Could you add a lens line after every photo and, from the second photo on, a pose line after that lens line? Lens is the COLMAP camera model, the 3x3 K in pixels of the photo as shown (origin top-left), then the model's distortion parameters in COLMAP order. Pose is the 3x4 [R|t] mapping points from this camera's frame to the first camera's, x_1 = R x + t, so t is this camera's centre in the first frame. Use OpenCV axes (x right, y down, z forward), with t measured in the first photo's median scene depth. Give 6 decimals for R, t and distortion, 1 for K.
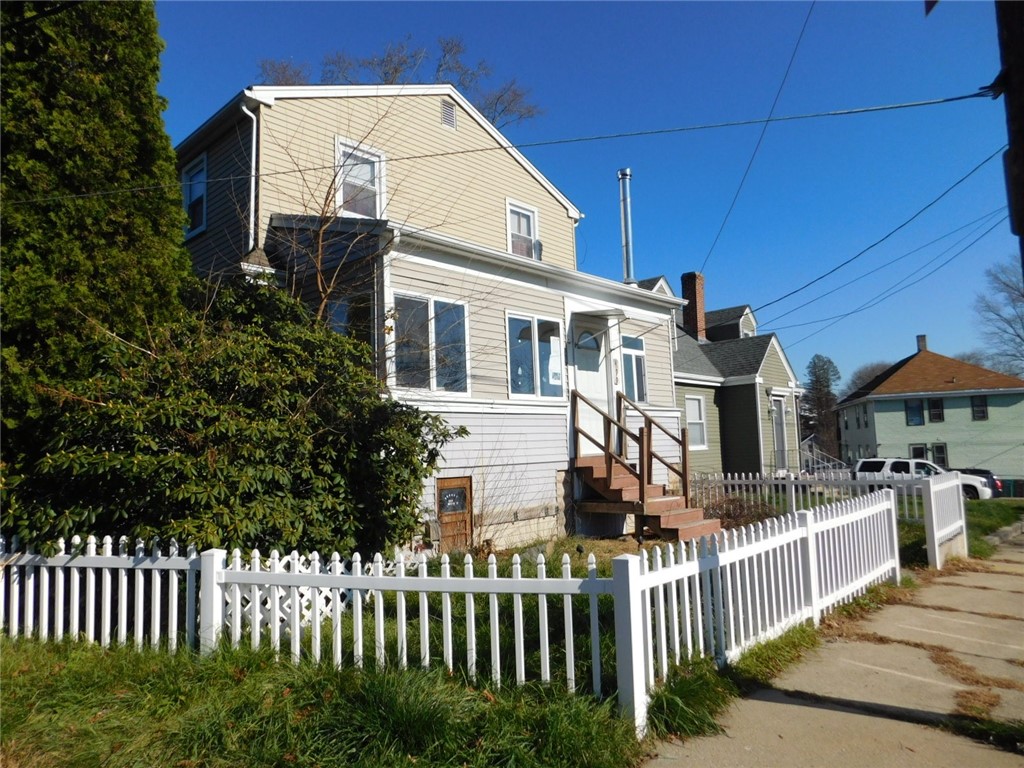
lens RADIAL K [[672.7, 0, 510.9], [0, 672.7, 378.5], [0, 0, 1]] dist [-0.012365, -0.000079]
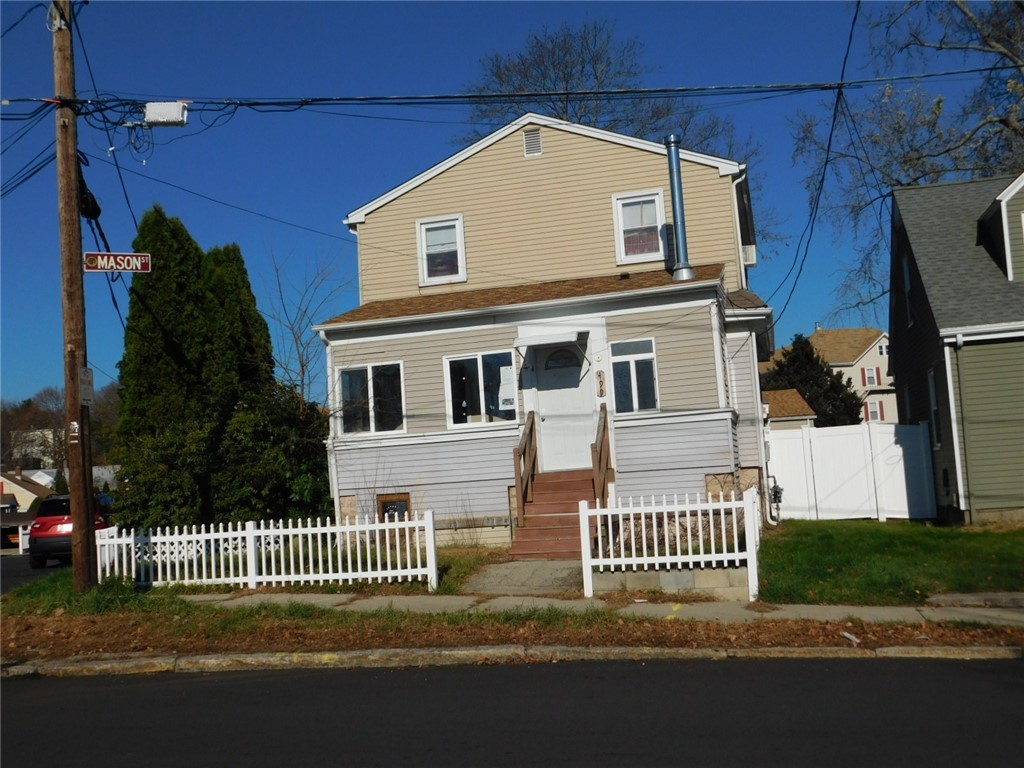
lens RADIAL K [[1085.7, 0, 511.6], [0, 1085.7, 387.4], [0, 0, 1]] dist [0.009798, 0.000000]
pose [[0.491170, -0.072973, -0.868001, 1.639241], [0.143493, 0.989649, -0.002003, -0.022547], [0.859163, -0.123568, 0.496558, 0.111016]]
